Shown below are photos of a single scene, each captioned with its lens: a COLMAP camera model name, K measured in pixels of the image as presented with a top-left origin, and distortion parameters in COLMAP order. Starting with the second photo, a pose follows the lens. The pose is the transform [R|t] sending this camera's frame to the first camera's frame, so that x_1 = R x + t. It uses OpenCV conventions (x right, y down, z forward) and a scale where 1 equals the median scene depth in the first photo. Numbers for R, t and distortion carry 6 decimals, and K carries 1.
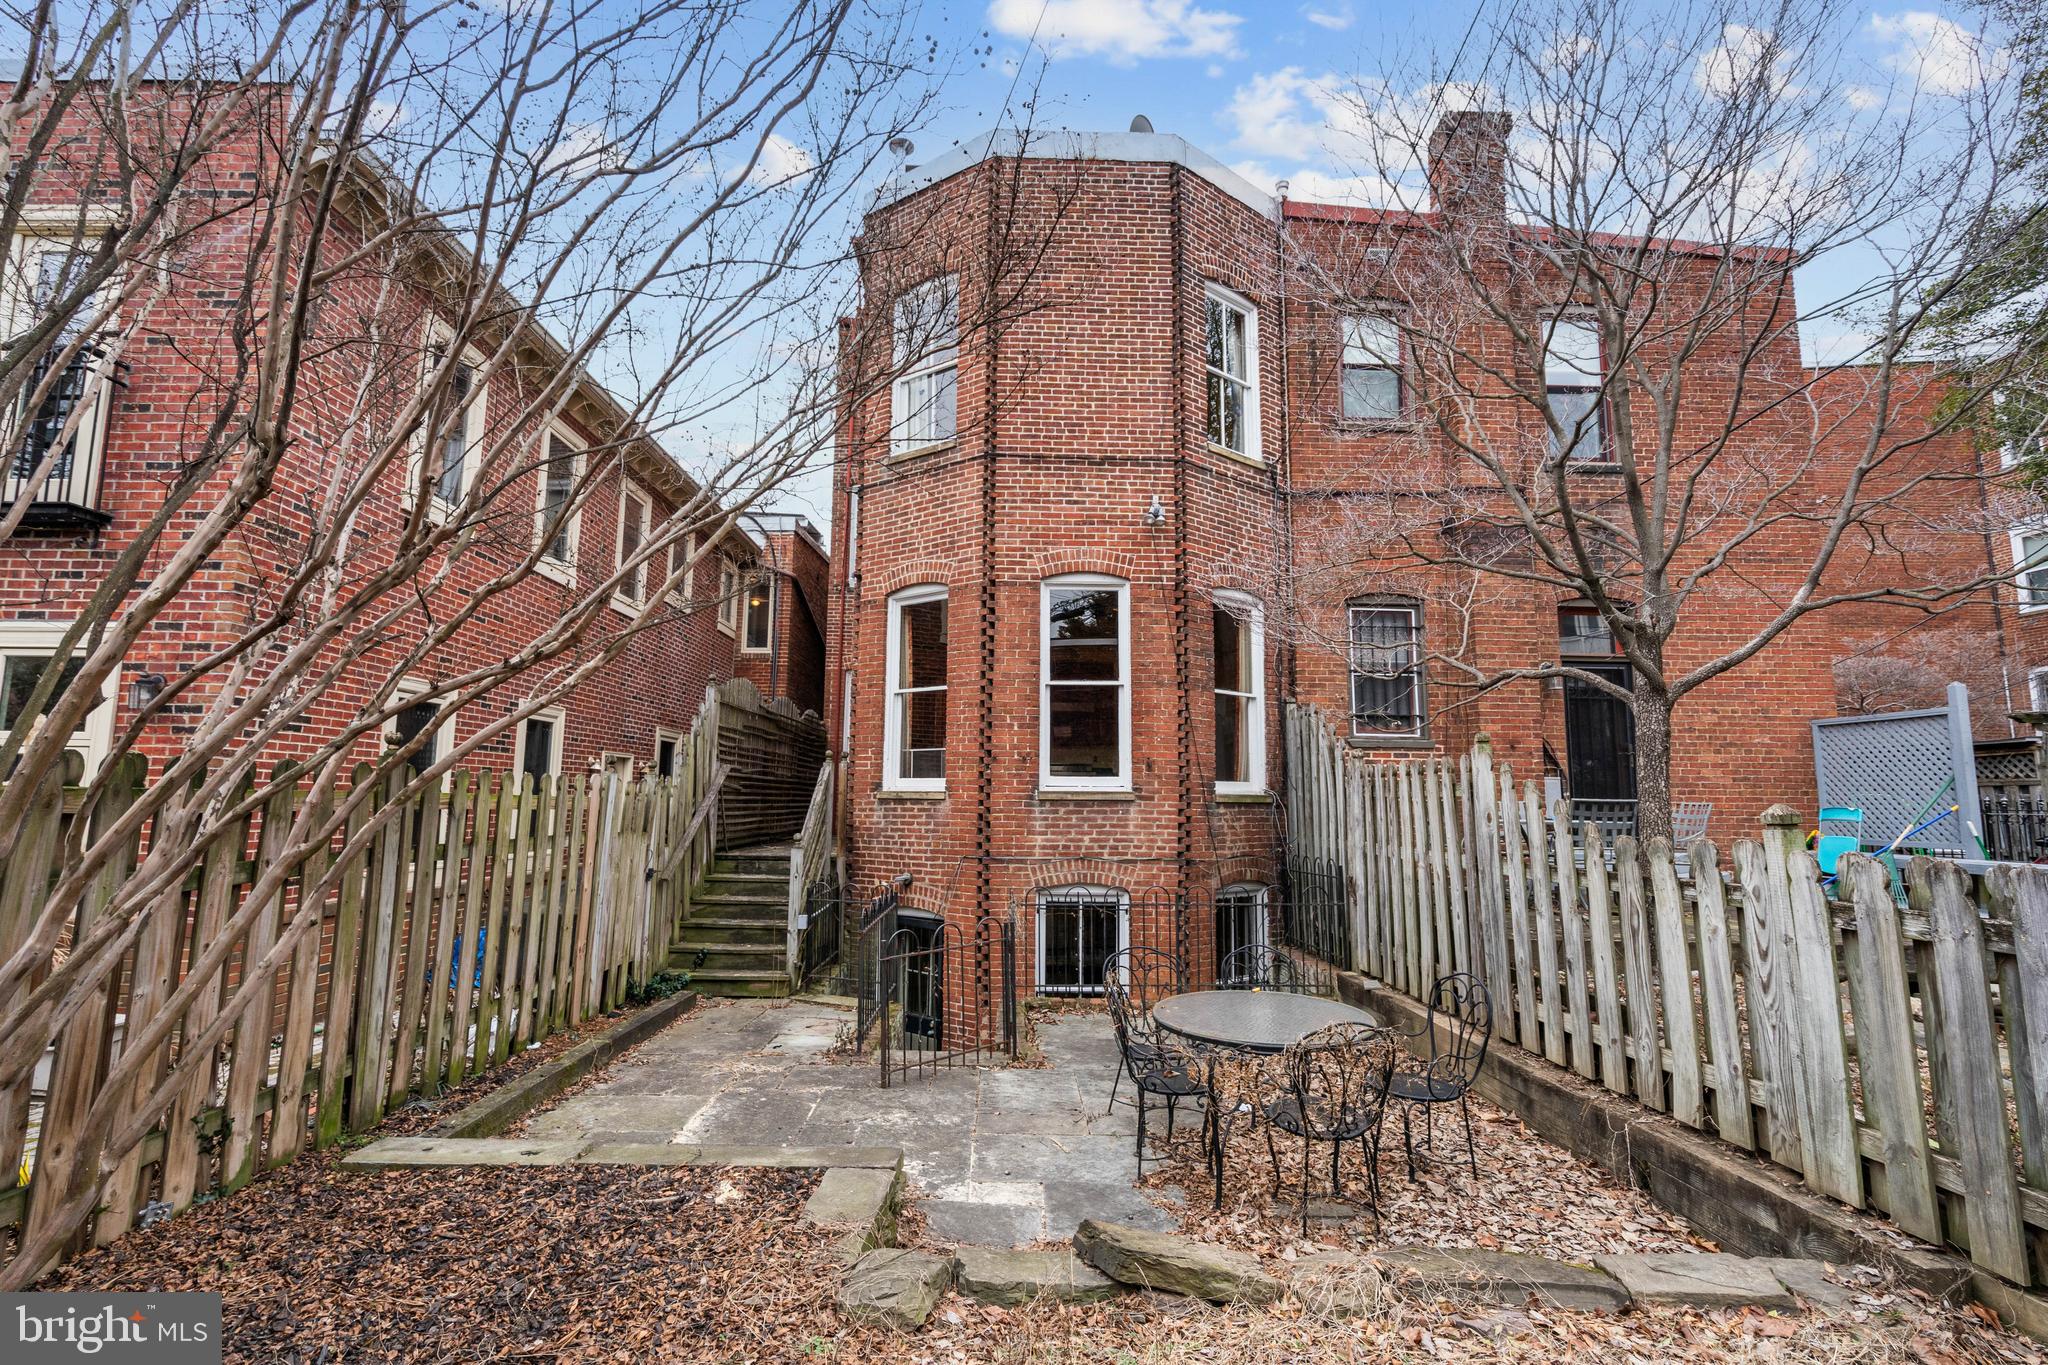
lens RADIAL K [[926.3, 0, 1026.1], [0, 926.3, 695.3], [0, 0, 1]] dist [-0.017082, 0.006797]
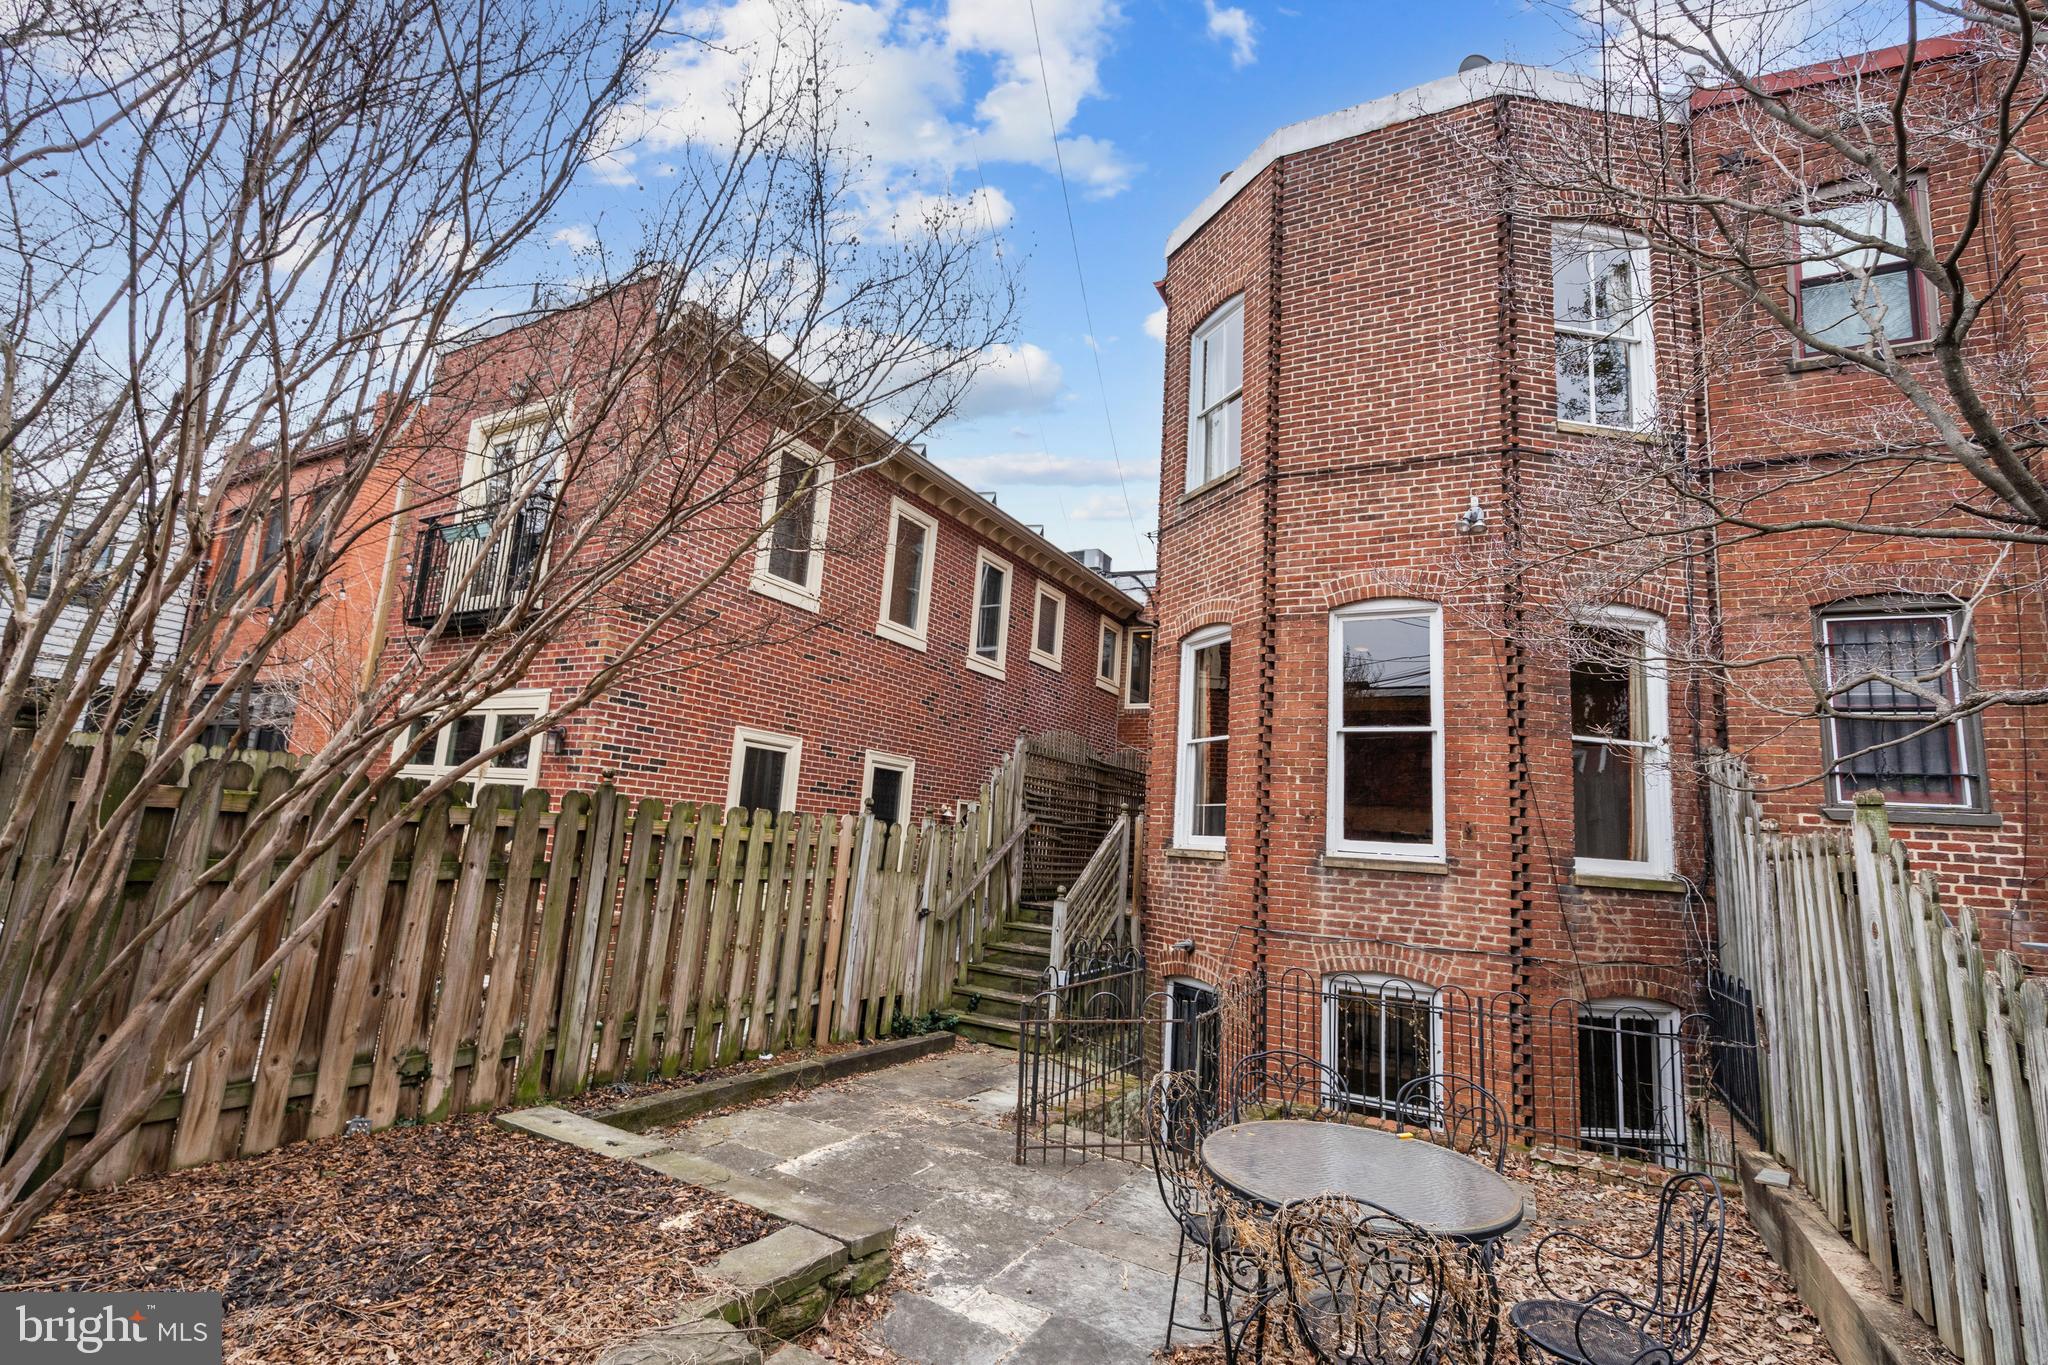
lens RADIAL K [[931.8, 0, 1005.2], [0, 931.8, 692.7], [0, 0, 1]] dist [-0.004075, 0.000237]
pose [[0.861815, -0.031463, -0.506246, 0.197854], [-0.003274, 0.997708, -0.067580, 0.011926], [0.507212, 0.059899, 0.859737, 0.104137]]
